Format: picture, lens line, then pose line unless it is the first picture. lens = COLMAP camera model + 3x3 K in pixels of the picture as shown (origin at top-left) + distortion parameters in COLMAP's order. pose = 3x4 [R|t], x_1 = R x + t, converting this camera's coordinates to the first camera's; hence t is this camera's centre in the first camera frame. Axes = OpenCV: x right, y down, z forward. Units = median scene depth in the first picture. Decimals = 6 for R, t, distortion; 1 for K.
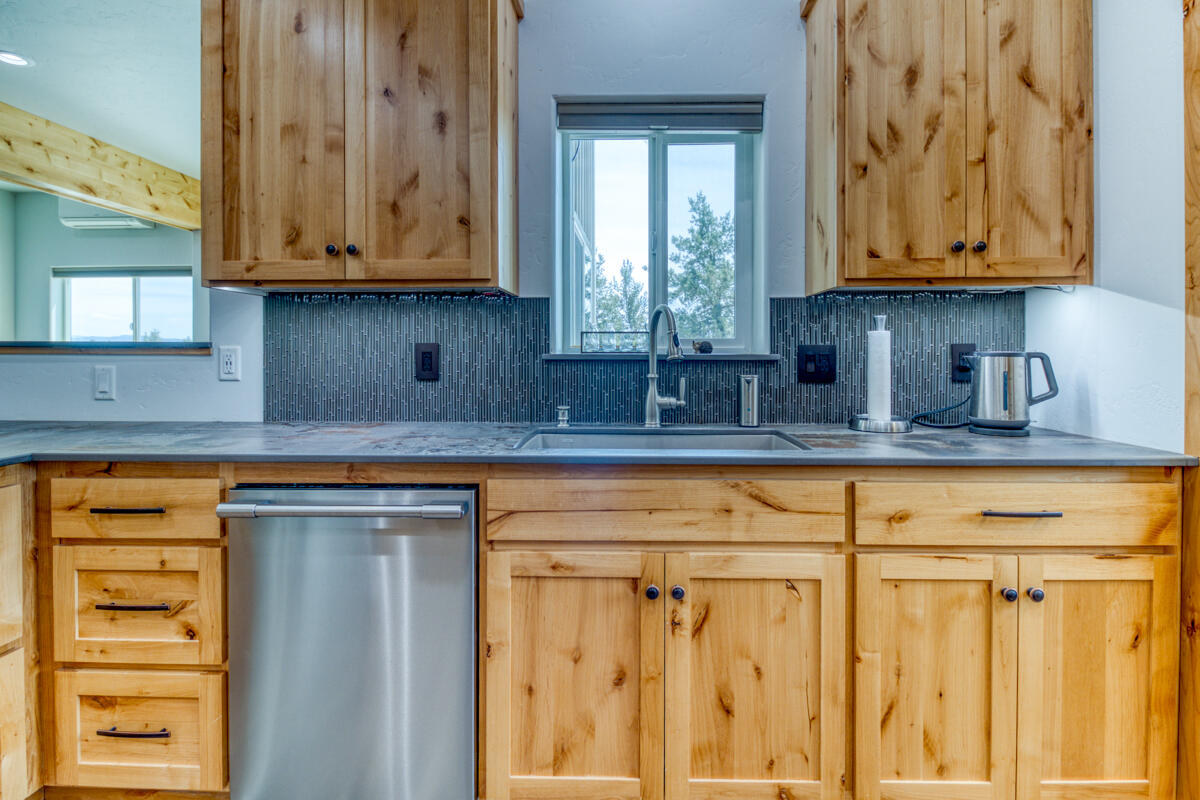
lens RADIAL K [[591.5, 0, 615.9], [0, 591.5, 357.9], [0, 0, 1]] dist [-0.002118, -0.000756]
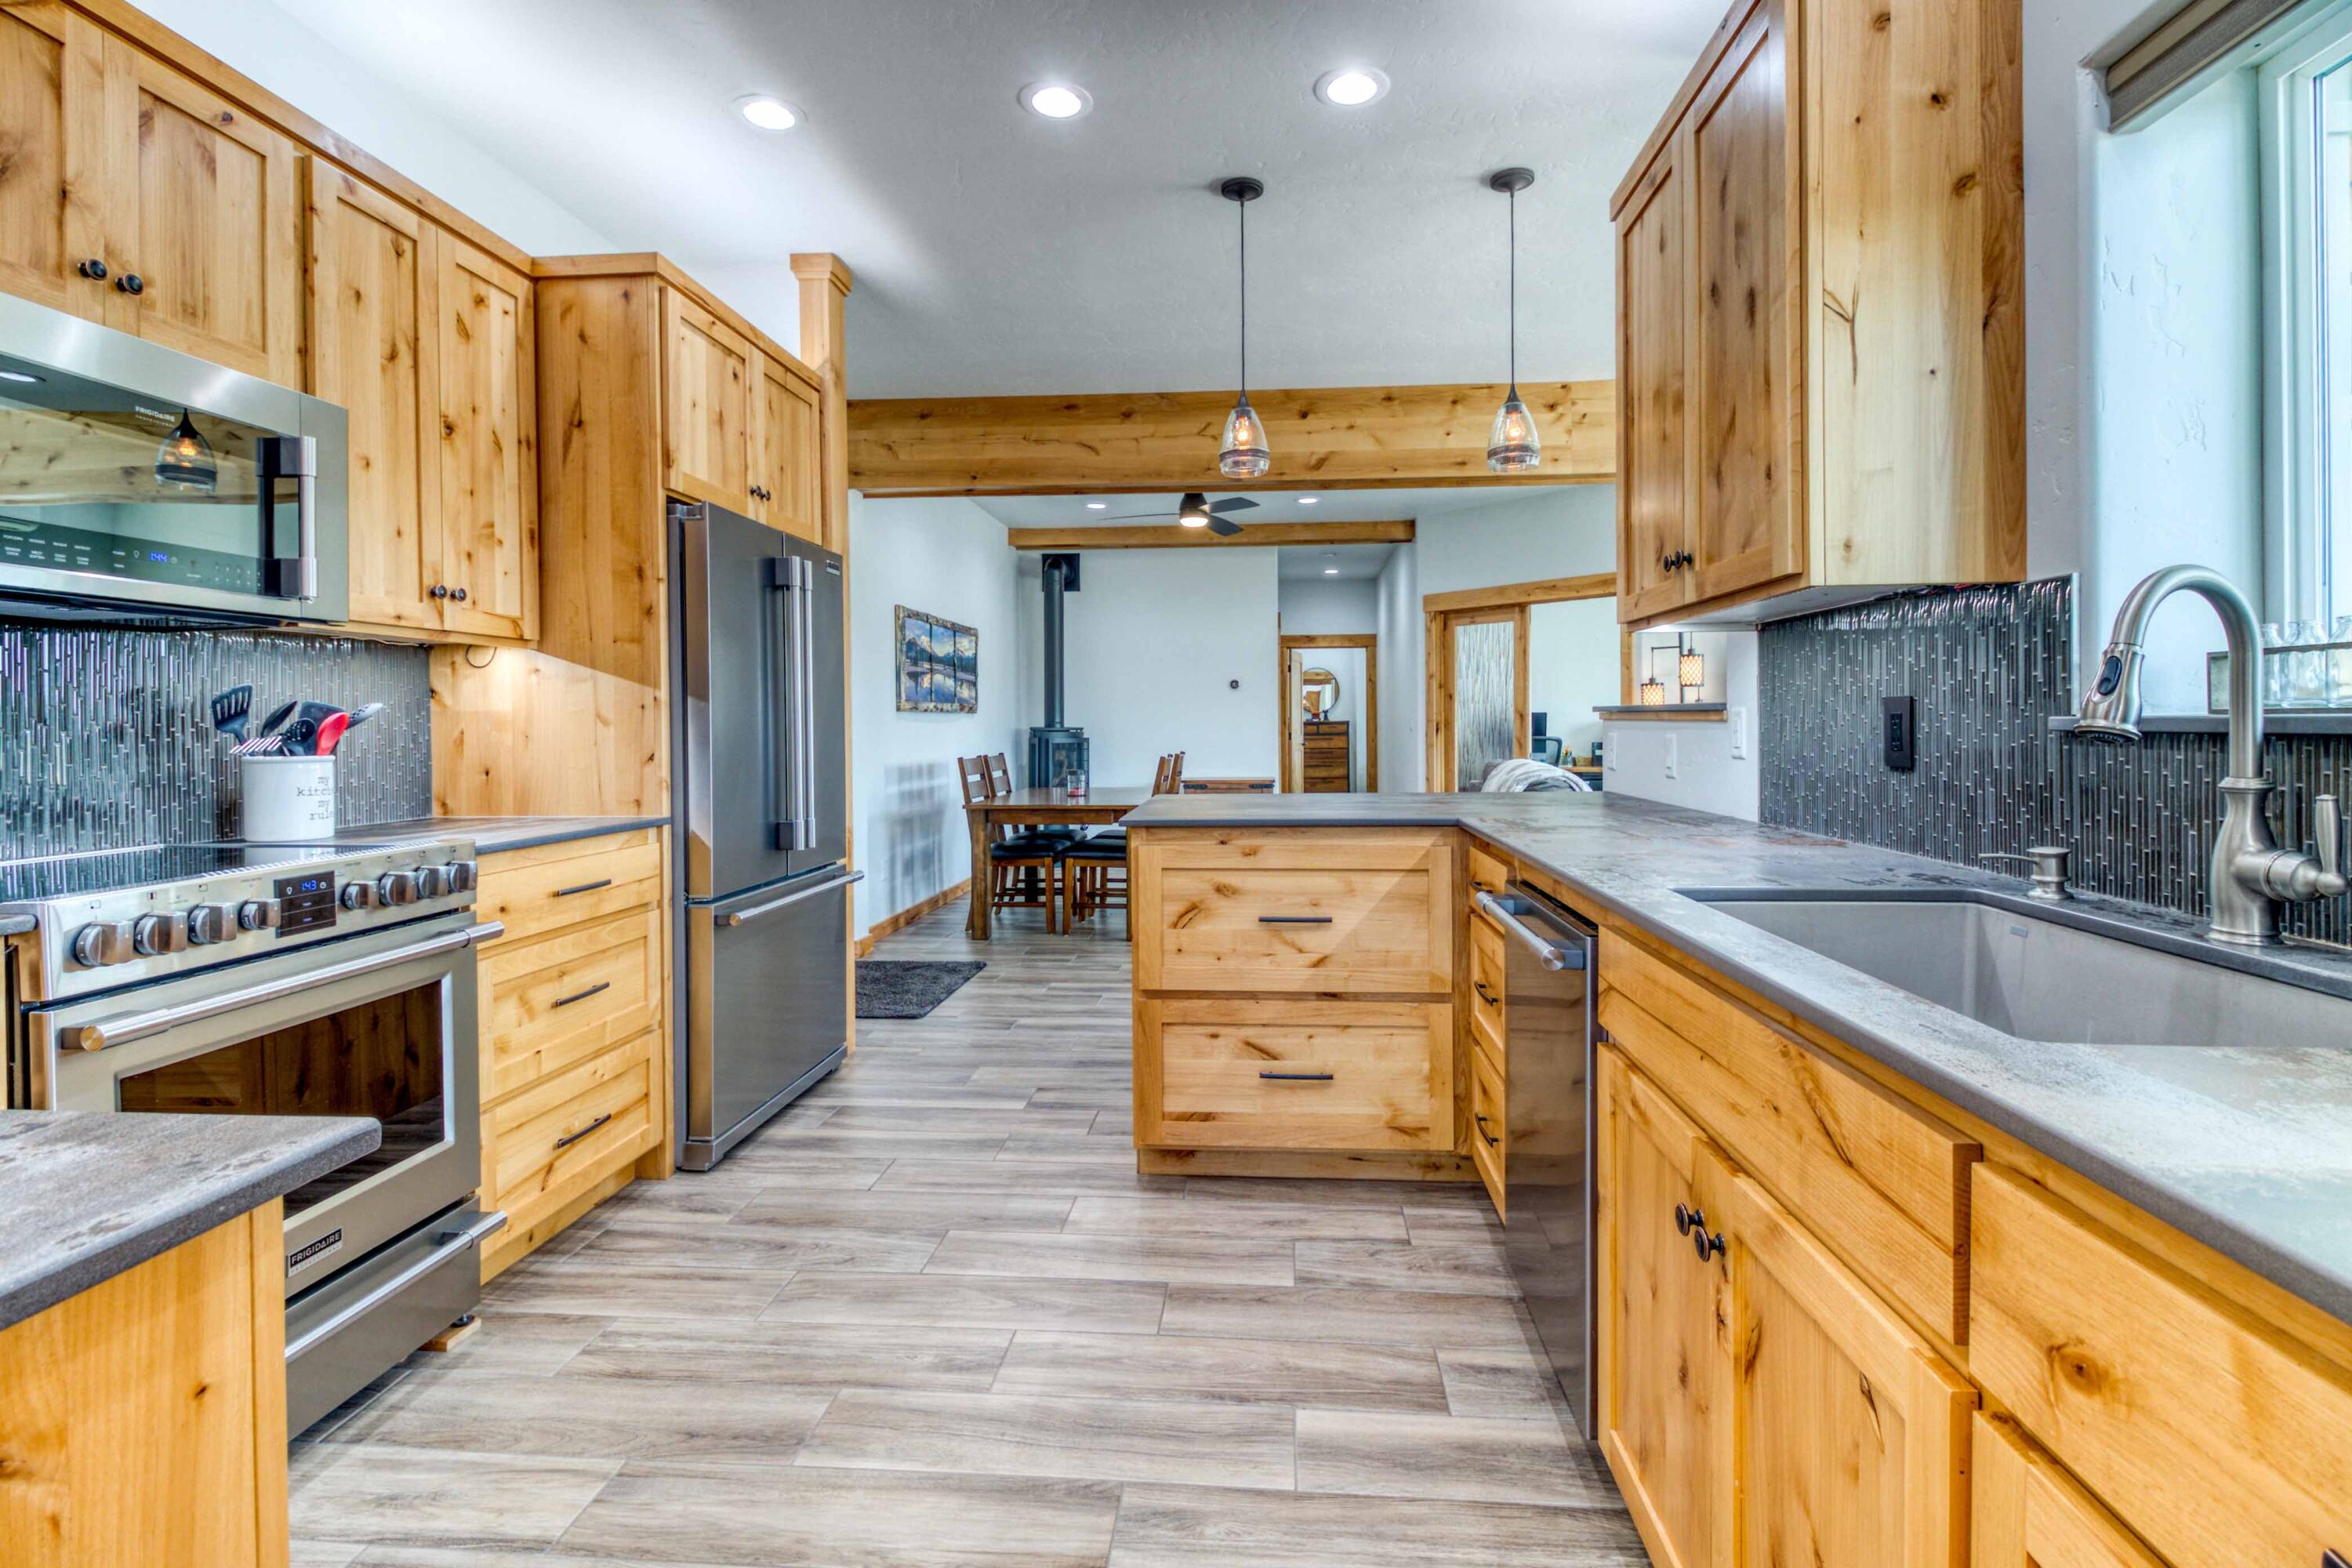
lens RADIAL K [[1069.6, 0, 1200.2], [0, 1069.6, 744.1], [0, 0, 1]] dist [0.012707, -0.013150]
pose [[-0.020822, 0.019700, -0.999589, 0.616872], [-0.000105, 0.999806, 0.019707, -0.002251], [0.999783, 0.000515, -0.020816, 0.418936]]
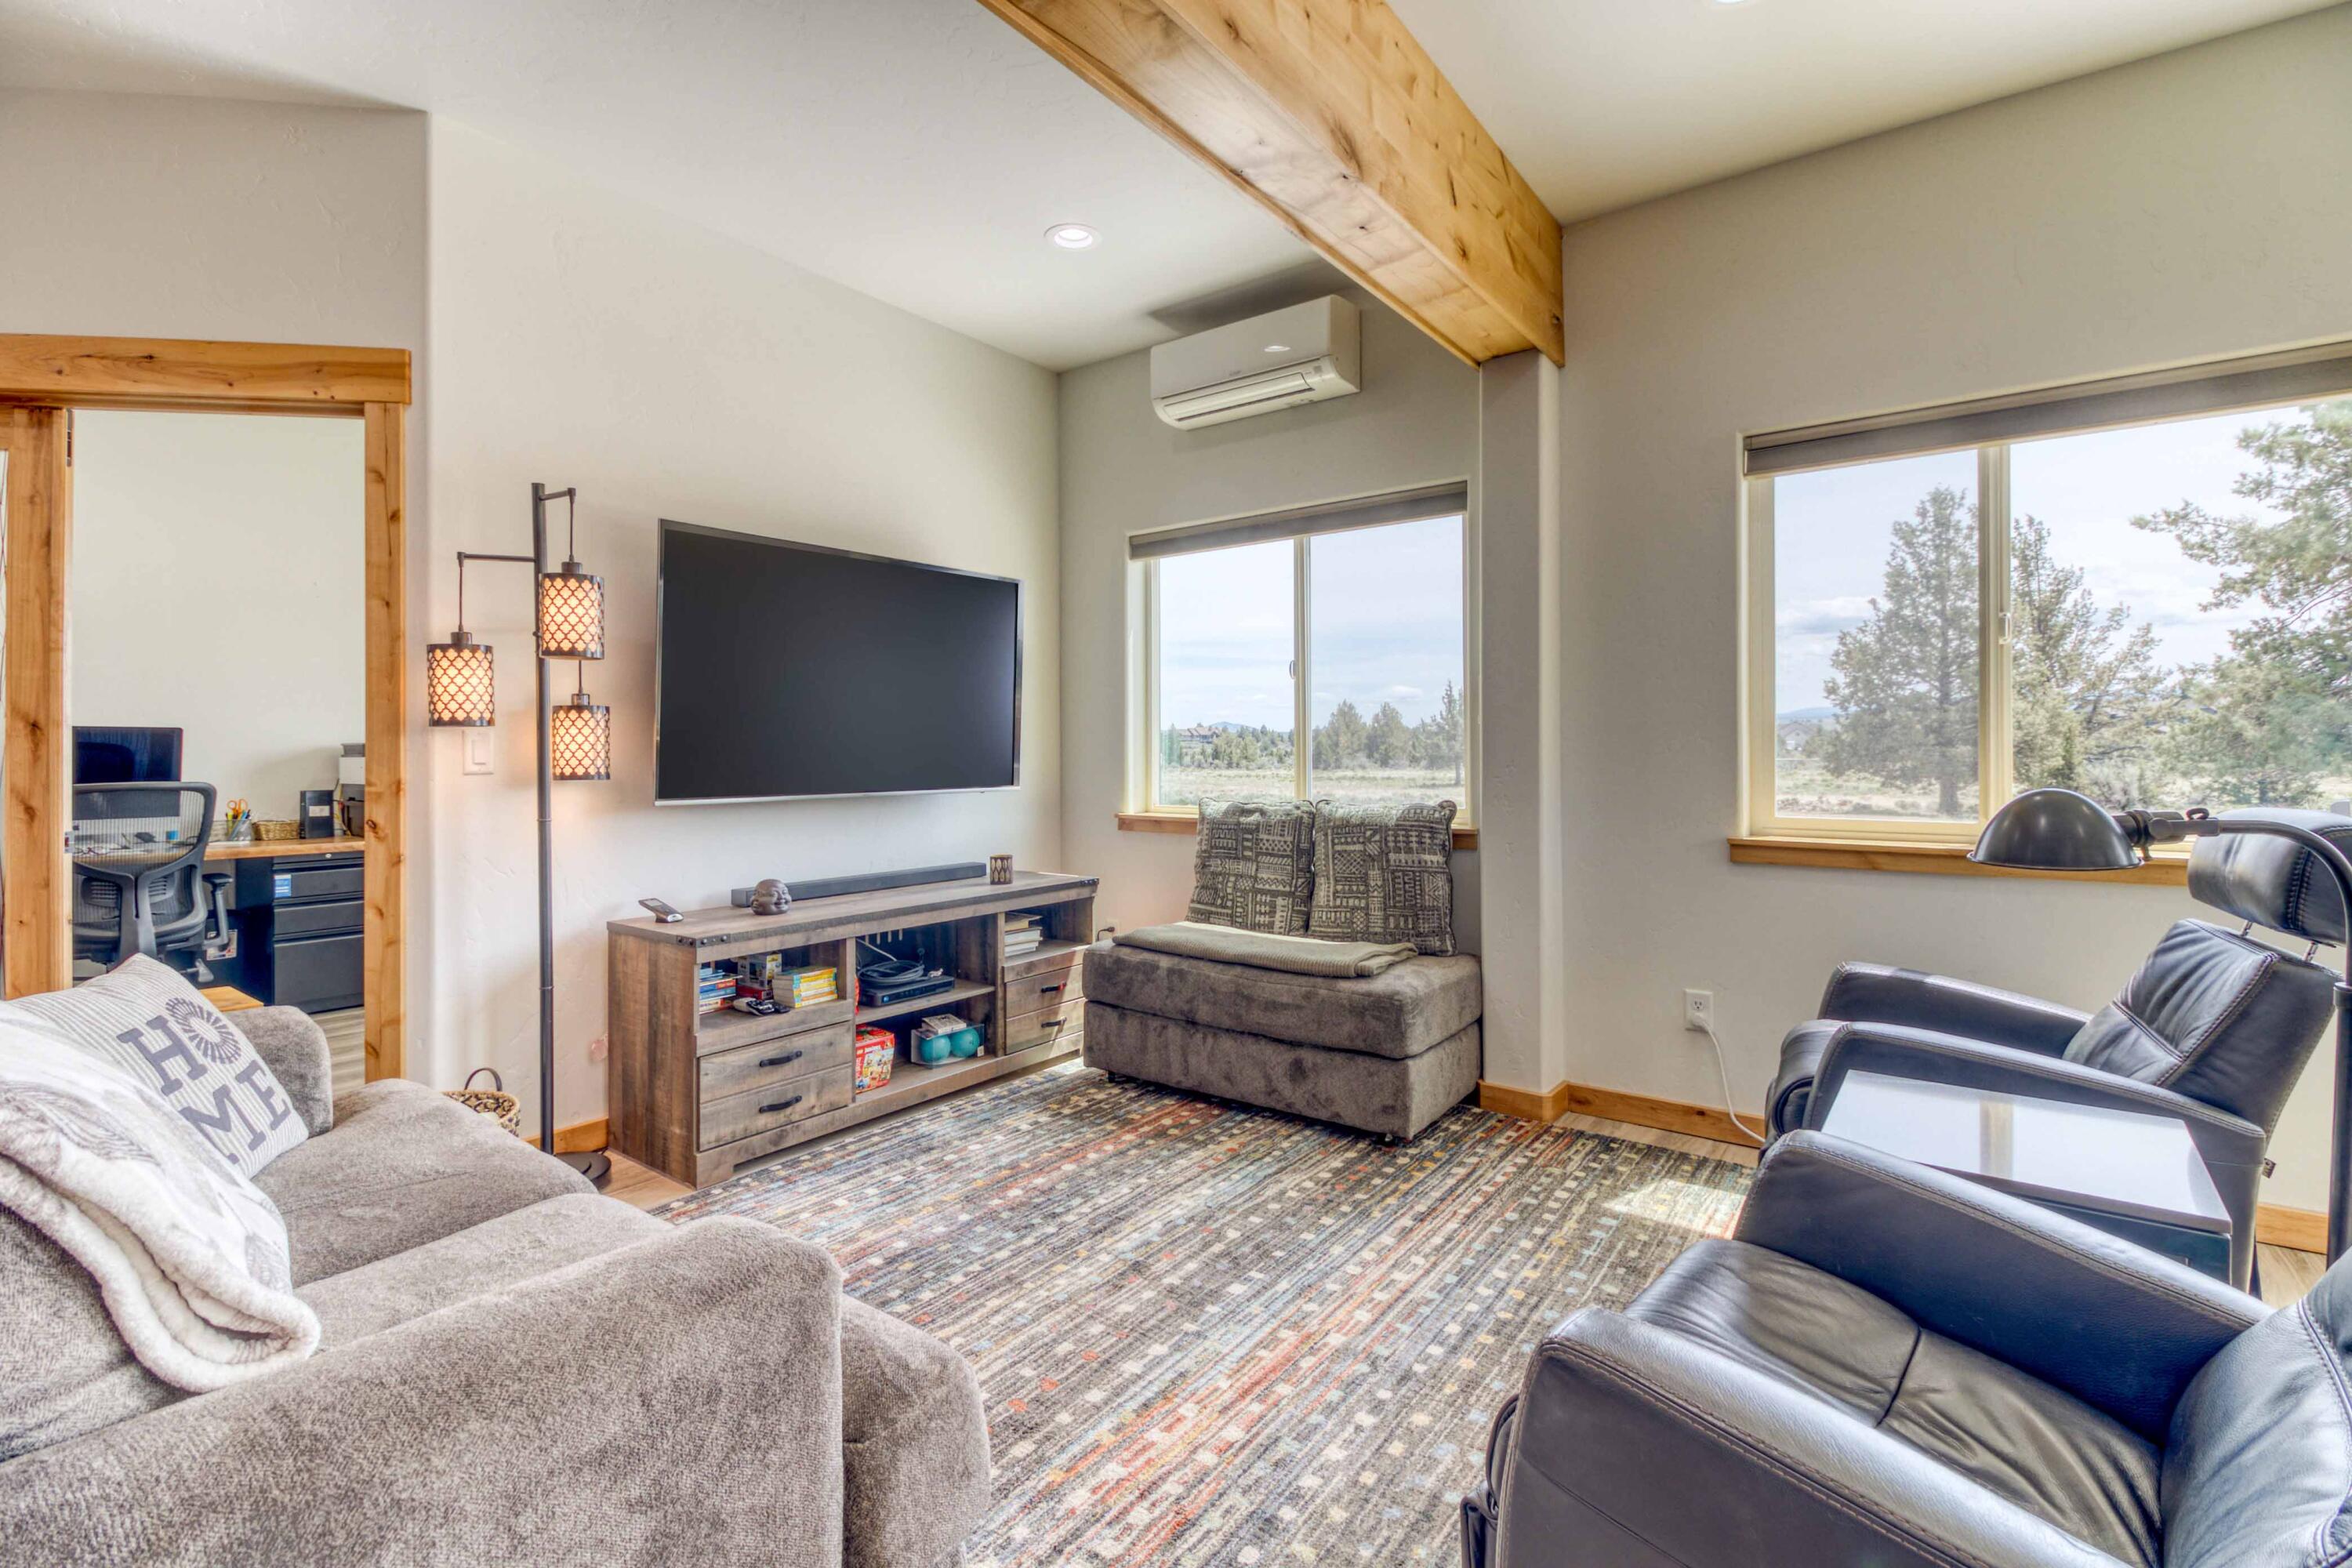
lens RADIAL K [[1069.6, 0, 1200.2], [0, 1069.6, 744.1], [0, 0, 1]] dist [0.012707, -0.013150]
pose [[0.828304, 0.000317, -0.560279, -1.616971], [-0.001479, 0.999998, -0.001621, -0.008603], [0.560277, 0.002172, 0.828302, 1.317935]]
